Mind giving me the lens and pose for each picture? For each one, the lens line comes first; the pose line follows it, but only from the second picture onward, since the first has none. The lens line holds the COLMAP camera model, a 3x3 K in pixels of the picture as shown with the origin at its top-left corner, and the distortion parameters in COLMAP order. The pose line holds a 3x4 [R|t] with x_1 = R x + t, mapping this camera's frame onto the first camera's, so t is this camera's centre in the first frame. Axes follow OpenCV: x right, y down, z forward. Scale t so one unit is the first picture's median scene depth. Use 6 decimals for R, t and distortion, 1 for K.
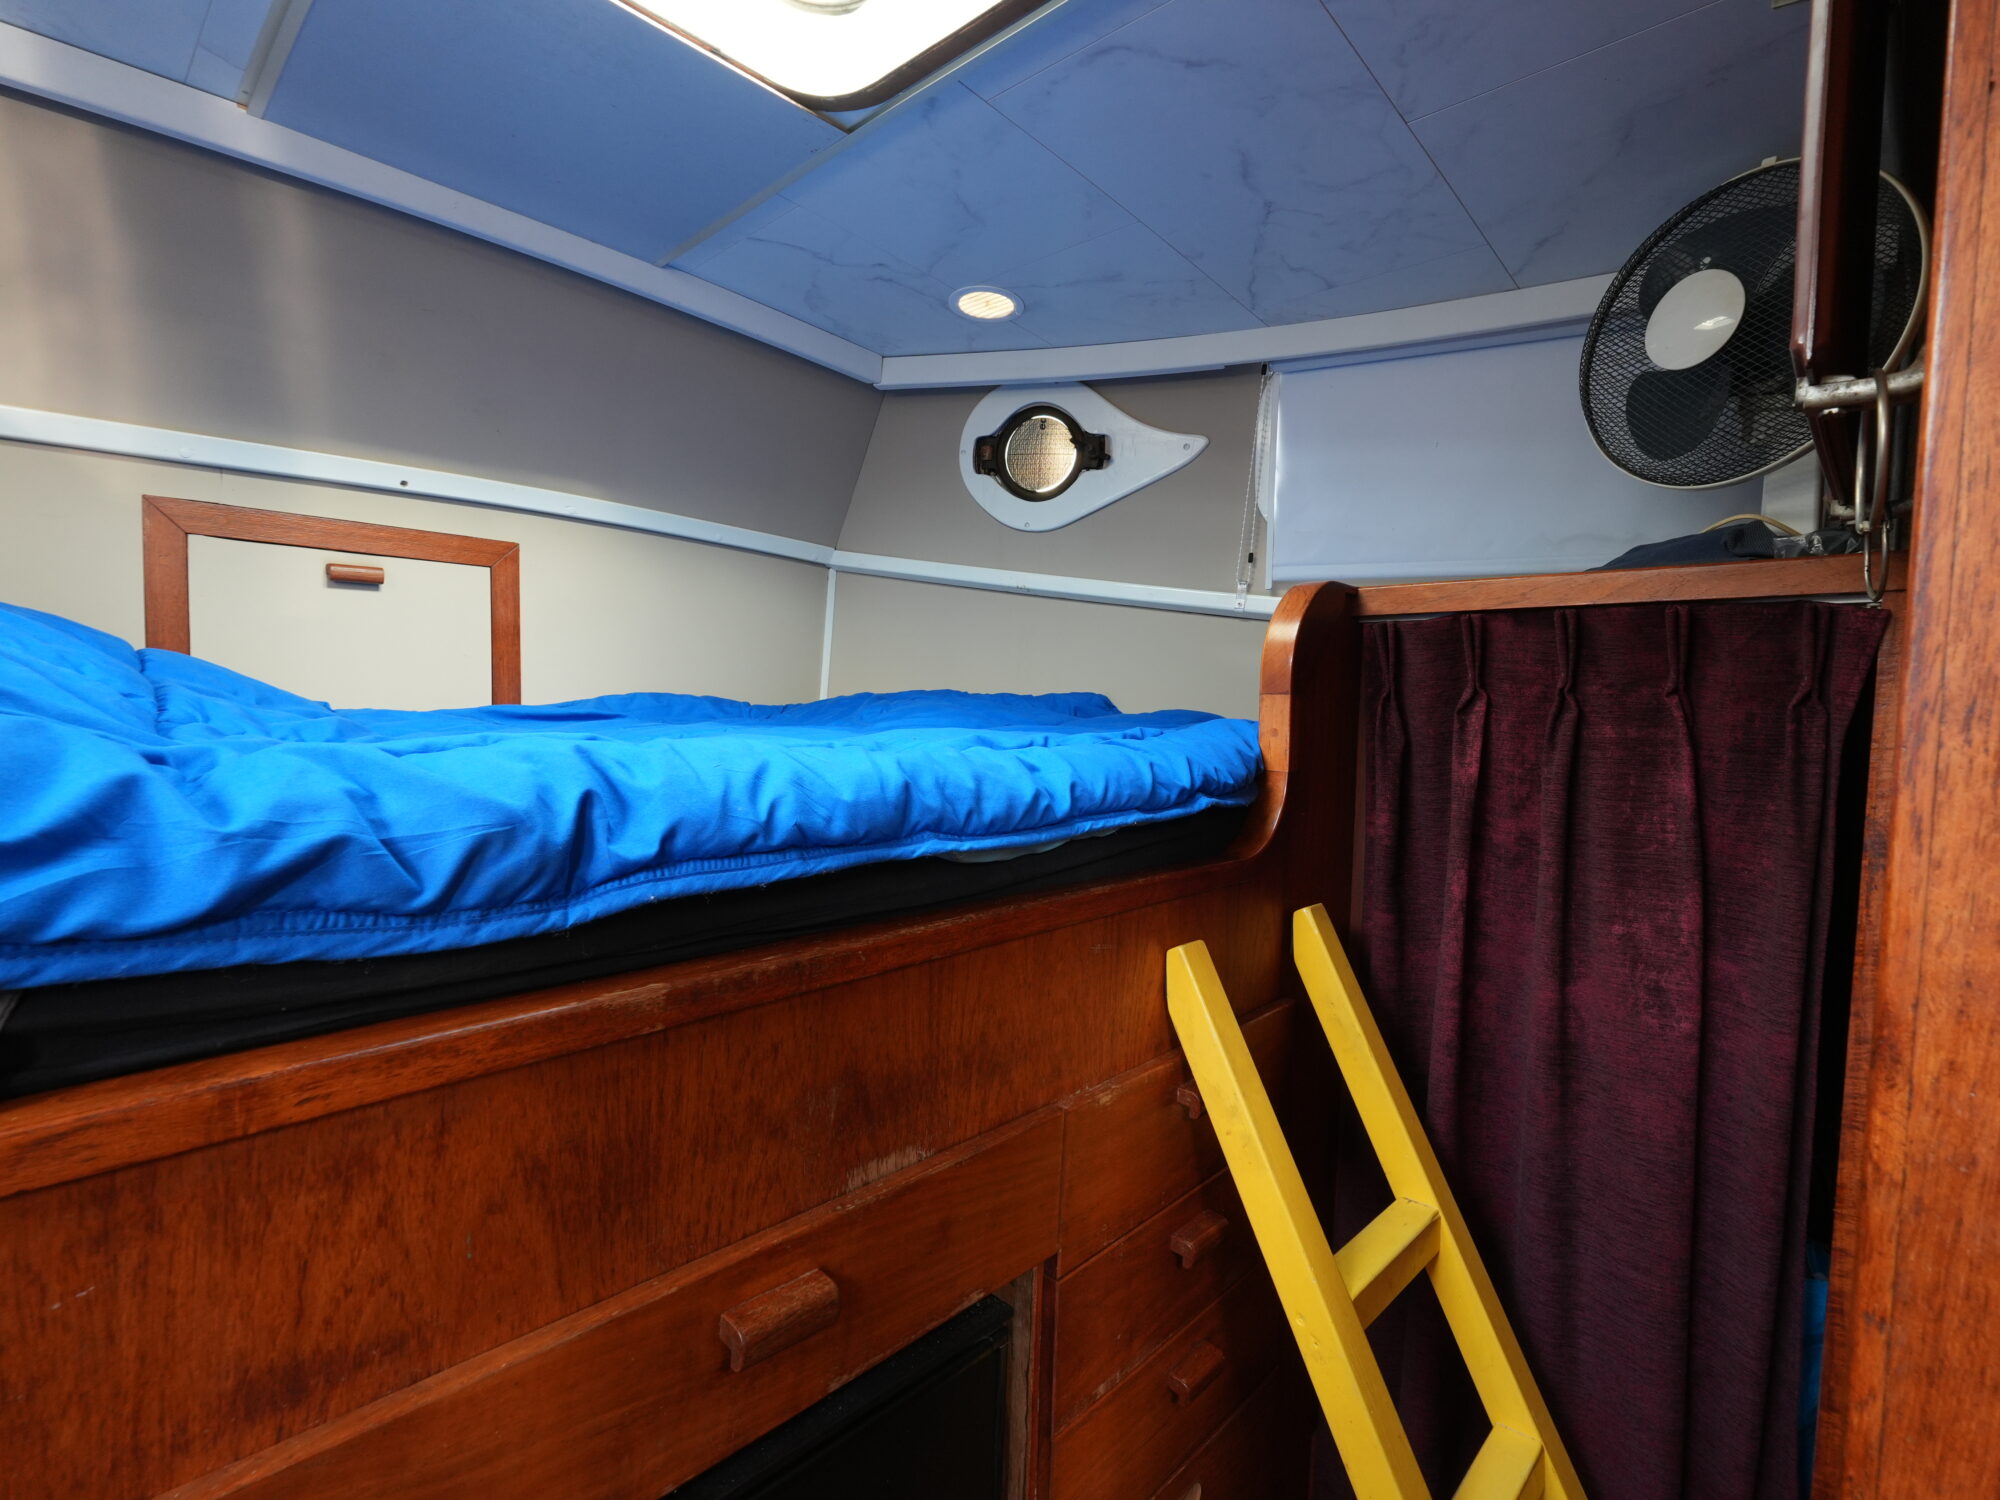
lens RADIAL K [[937.3, 0, 998.8], [0, 937.3, 749.2], [0, 0, 1]] dist [-0.000516, -0.000559]
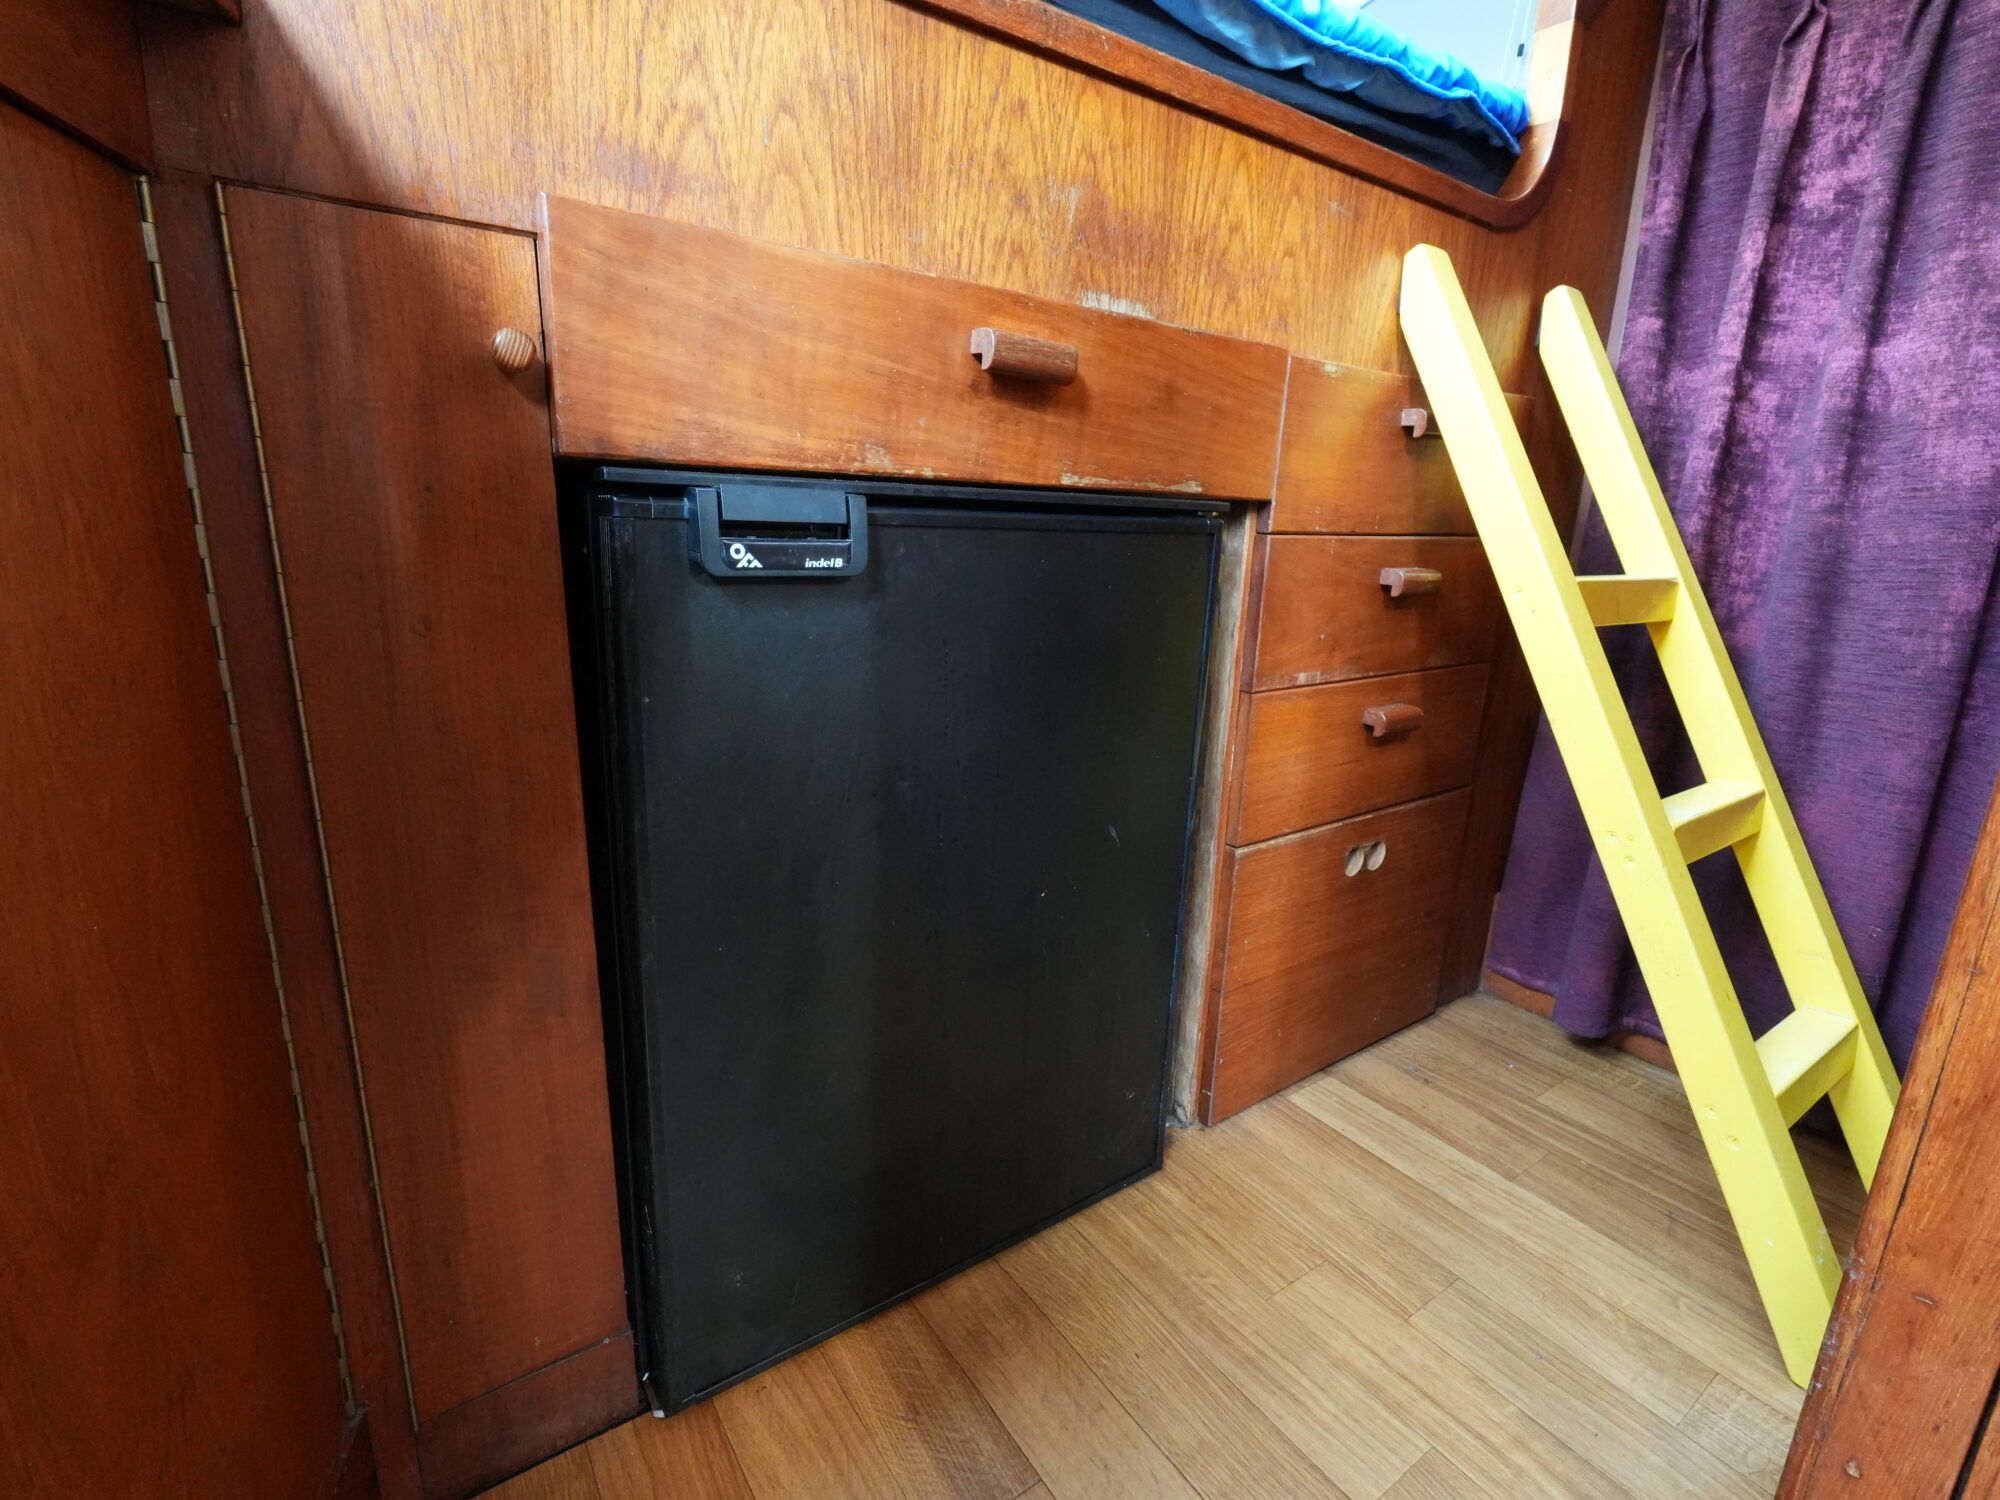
lens RADIAL K [[937.3, 0, 1000.5], [0, 937.3, 743.5], [0, 0, 1]] dist [-0.000516, -0.000559]
pose [[0.981880, 0.050876, -0.182546, -0.022661], [-0.016169, 0.982267, 0.186791, 0.485690], [0.188812, -0.180455, 0.965291, -0.074866]]
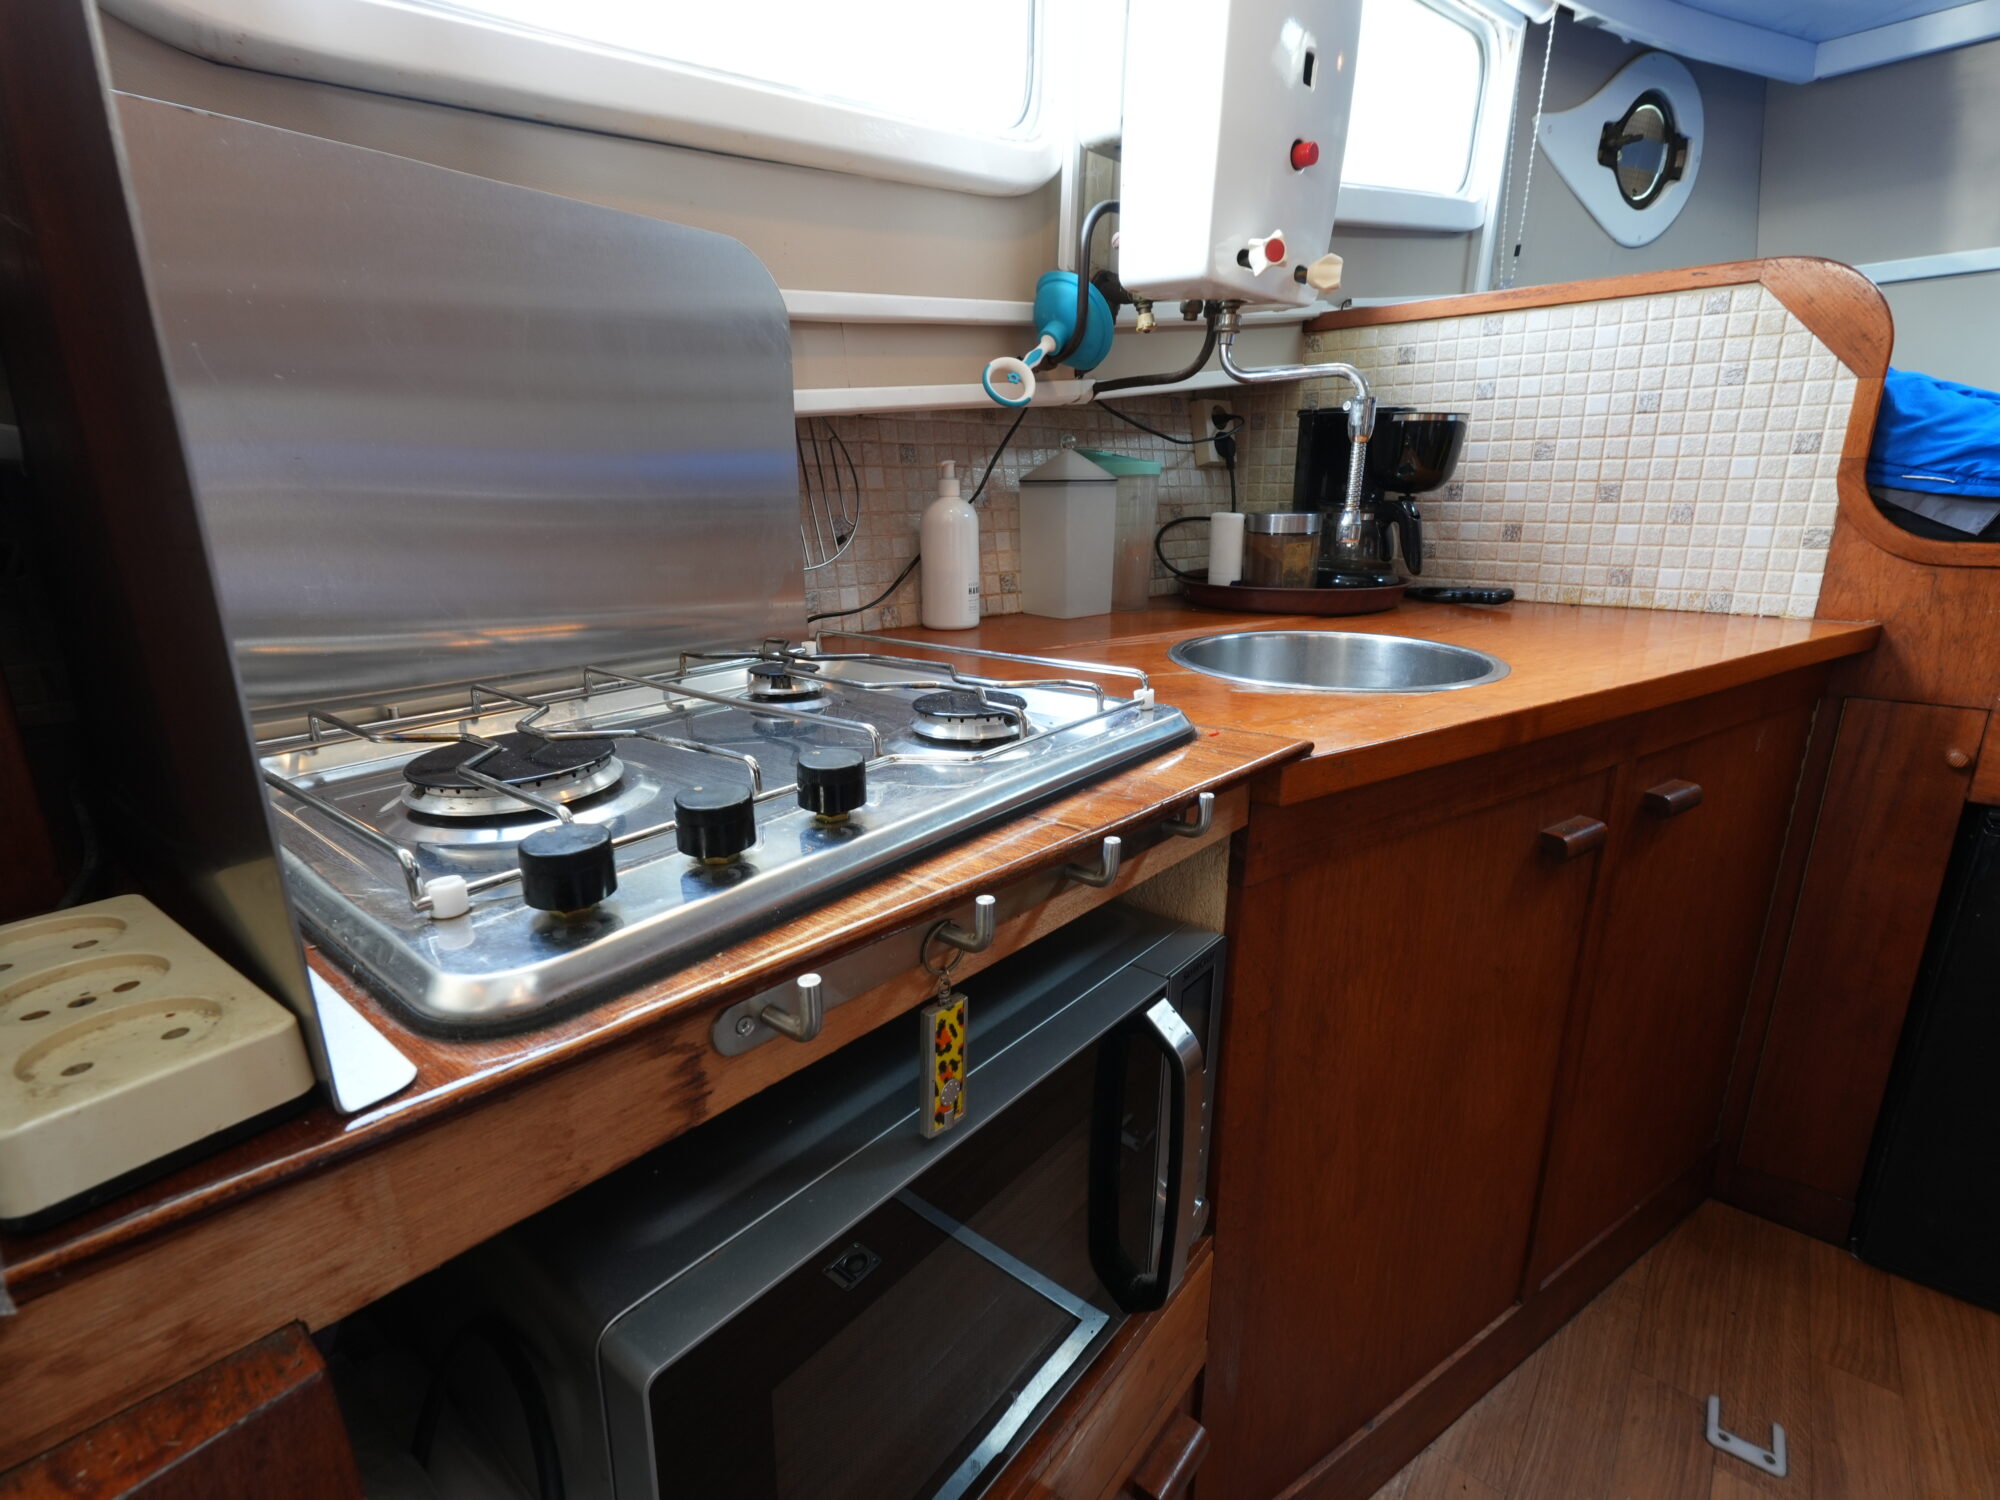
lens RADIAL K [[937.3, 0, 996.6], [0, 937.3, 743.4], [0, 0, 1]] dist [-0.000516, -0.000559]
pose [[0.077597, 0.238825, -0.967957, 0.610131], [-0.047984, 0.970654, 0.235644, 0.163465], [0.995829, 0.028161, 0.086779, -0.847507]]
